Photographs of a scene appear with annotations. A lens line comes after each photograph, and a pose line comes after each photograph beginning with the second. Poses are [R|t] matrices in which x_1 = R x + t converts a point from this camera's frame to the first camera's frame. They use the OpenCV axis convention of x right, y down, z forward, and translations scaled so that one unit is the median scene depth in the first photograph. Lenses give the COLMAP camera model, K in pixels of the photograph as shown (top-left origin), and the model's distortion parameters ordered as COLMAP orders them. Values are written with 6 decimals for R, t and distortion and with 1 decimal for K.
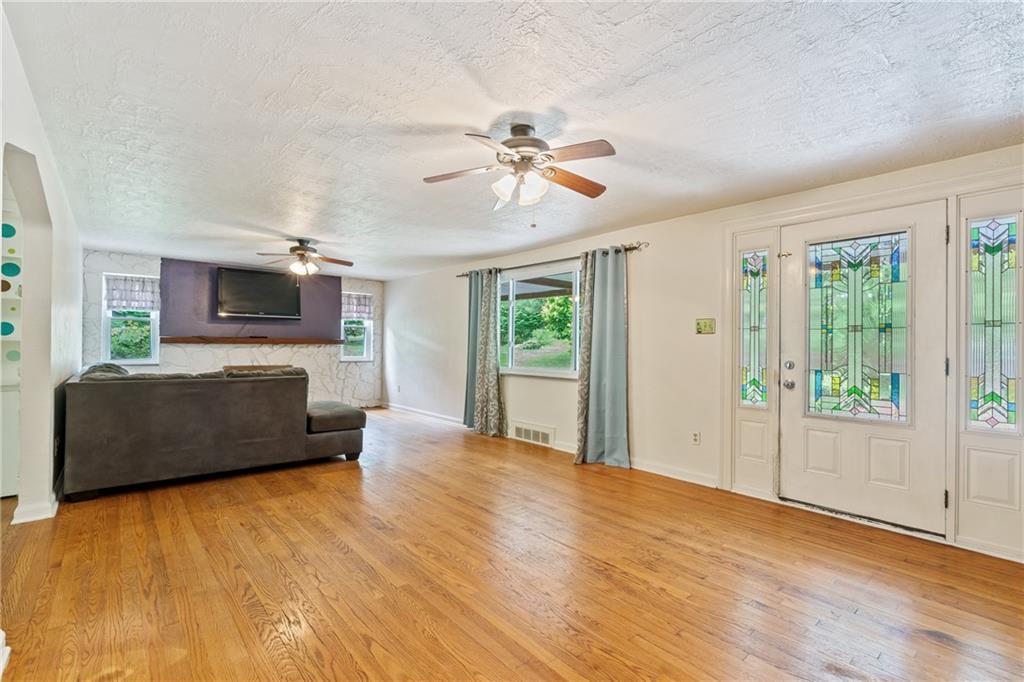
lens RADIAL K [[467.0, 0, 506.5], [0, 467.0, 342.3], [0, 0, 1]] dist [-0.003229, 0.000149]
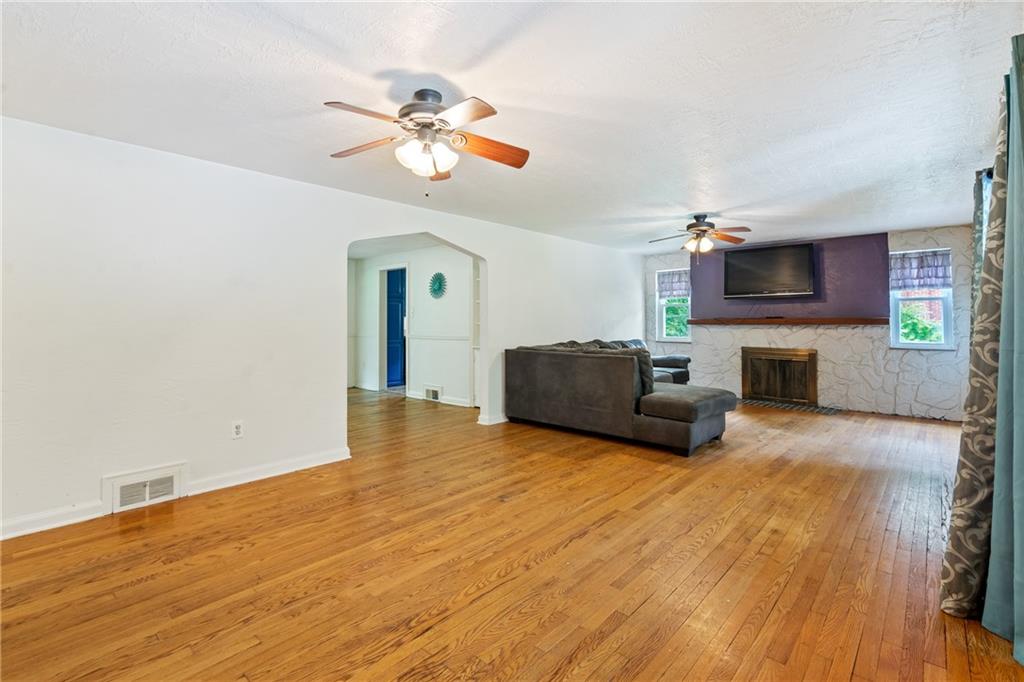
lens RADIAL K [[467.0, 0, 505.4], [0, 467.0, 314.0], [0, 0, 1]] dist [-0.003229, 0.000149]
pose [[0.127164, -0.027166, -0.991510, 0.610671], [0.008719, 0.999617, -0.026270, 0.003508], [0.991843, -0.005304, 0.127352, 0.655525]]
